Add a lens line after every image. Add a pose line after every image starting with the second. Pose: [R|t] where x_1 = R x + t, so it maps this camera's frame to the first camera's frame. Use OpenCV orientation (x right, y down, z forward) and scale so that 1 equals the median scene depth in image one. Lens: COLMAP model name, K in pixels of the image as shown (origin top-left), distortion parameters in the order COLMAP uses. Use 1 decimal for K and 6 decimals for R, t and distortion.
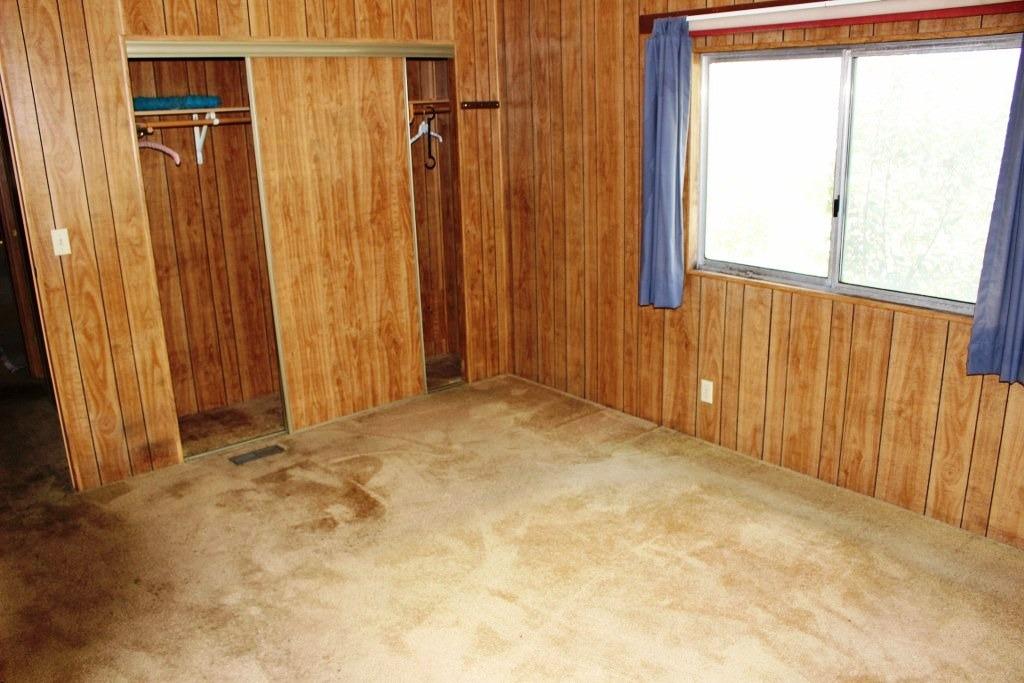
lens RADIAL K [[847.7, 0, 507.8], [0, 847.7, 346.0], [0, 0, 1]] dist [-0.154798, 0.127237]
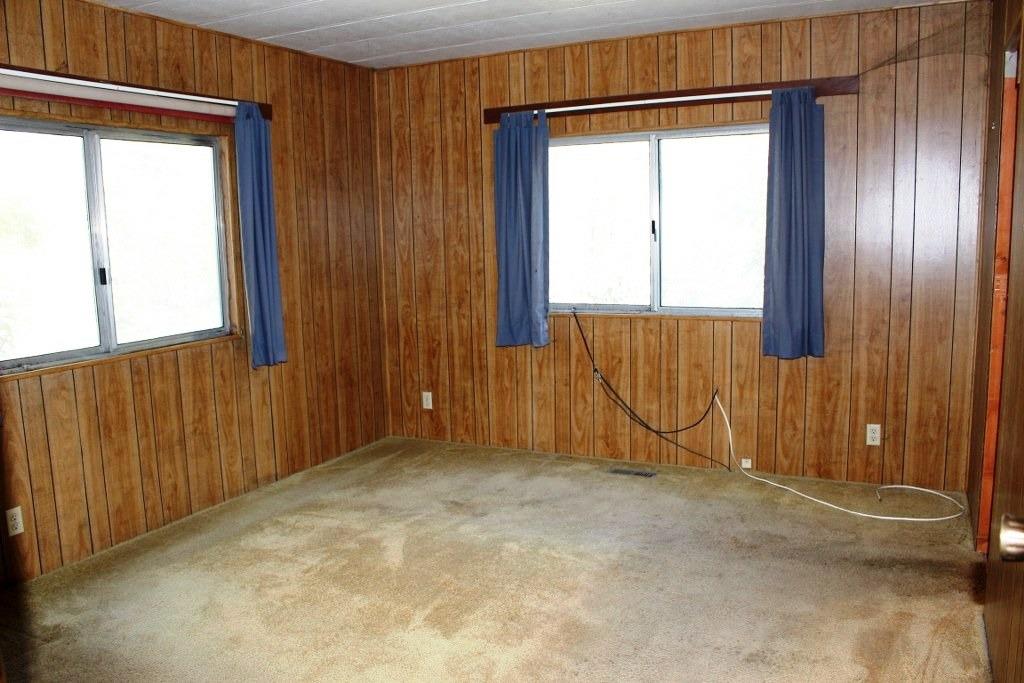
lens RADIAL K [[847.7, 0, 507.8], [0, 847.7, 346.0], [0, 0, 1]] dist [-0.154798, 0.127237]
pose [[-0.404370, -0.090291, 0.910128, -0.773863], [0.287621, 0.932073, 0.220258, -0.165071], [-0.868193, 0.350837, -0.350933, 0.942585]]
